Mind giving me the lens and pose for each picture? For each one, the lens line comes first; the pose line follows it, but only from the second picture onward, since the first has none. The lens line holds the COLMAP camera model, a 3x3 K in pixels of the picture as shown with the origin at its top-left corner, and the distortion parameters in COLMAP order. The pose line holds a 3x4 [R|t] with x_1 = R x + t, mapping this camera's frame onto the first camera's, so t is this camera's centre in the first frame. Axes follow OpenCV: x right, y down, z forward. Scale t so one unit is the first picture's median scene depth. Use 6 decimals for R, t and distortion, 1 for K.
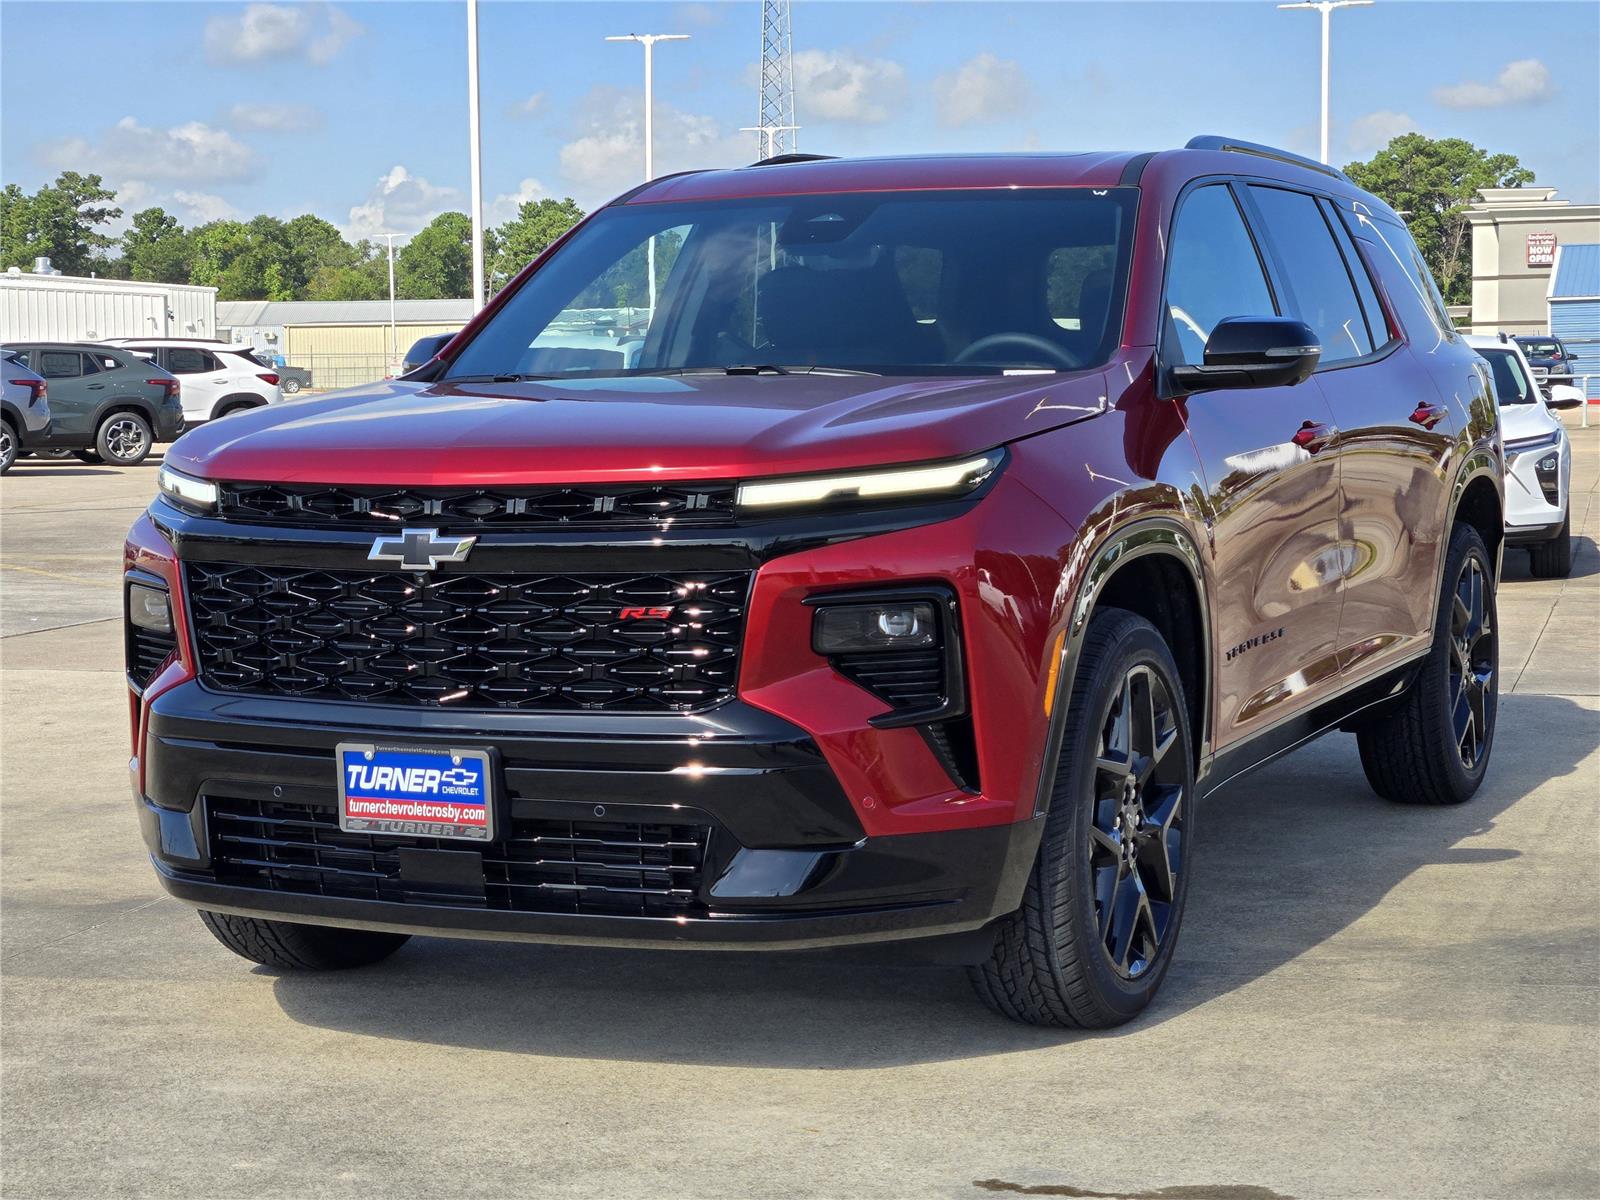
lens RADIAL K [[3110.3, 0, 800.0], [0, 3110.3, 600.0], [0, 0, 1]] dist [-0.320656, 2.879753]
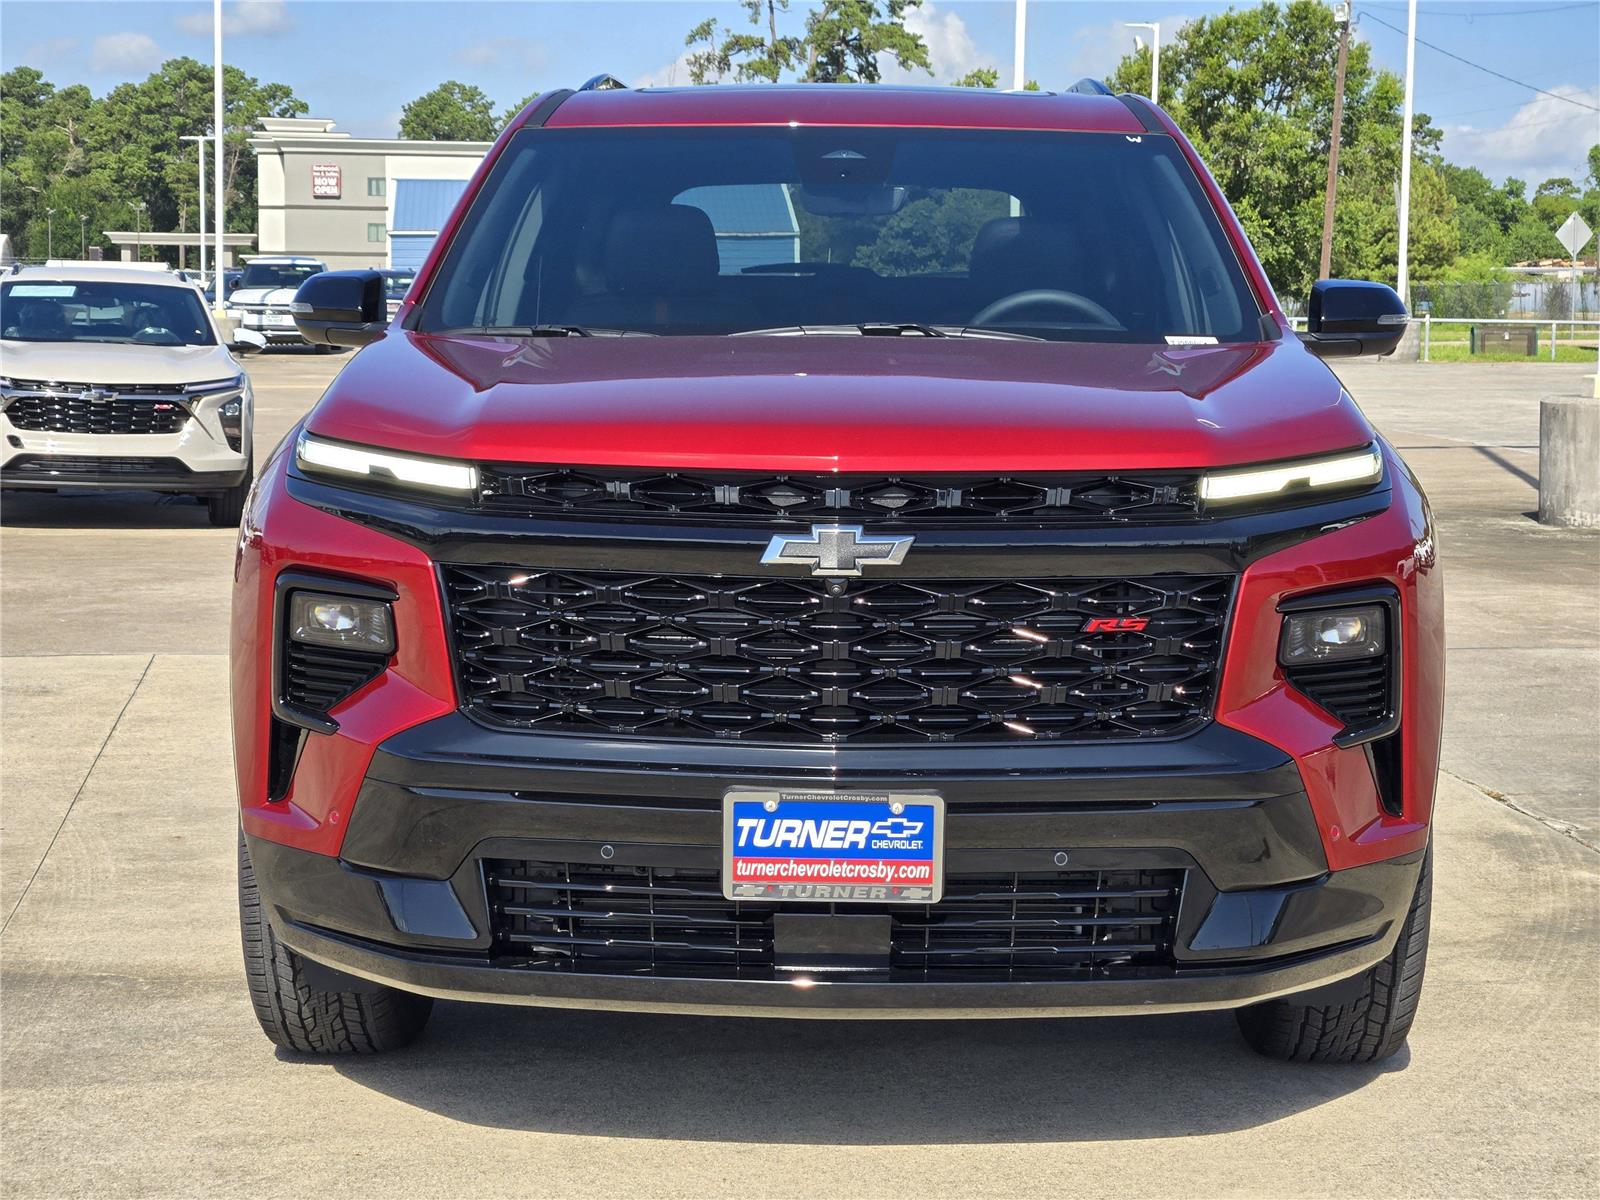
lens RADIAL K [[3110.3, 0, 800.0], [0, 3110.3, 600.0], [0, 0, 1]] dist [-0.320656, 2.879753]
pose [[0.916355, -0.015691, 0.400059, -0.454988], [0.006086, 0.999662, 0.025267, -0.024120], [-0.400321, -0.020719, 0.916141, 0.250104]]
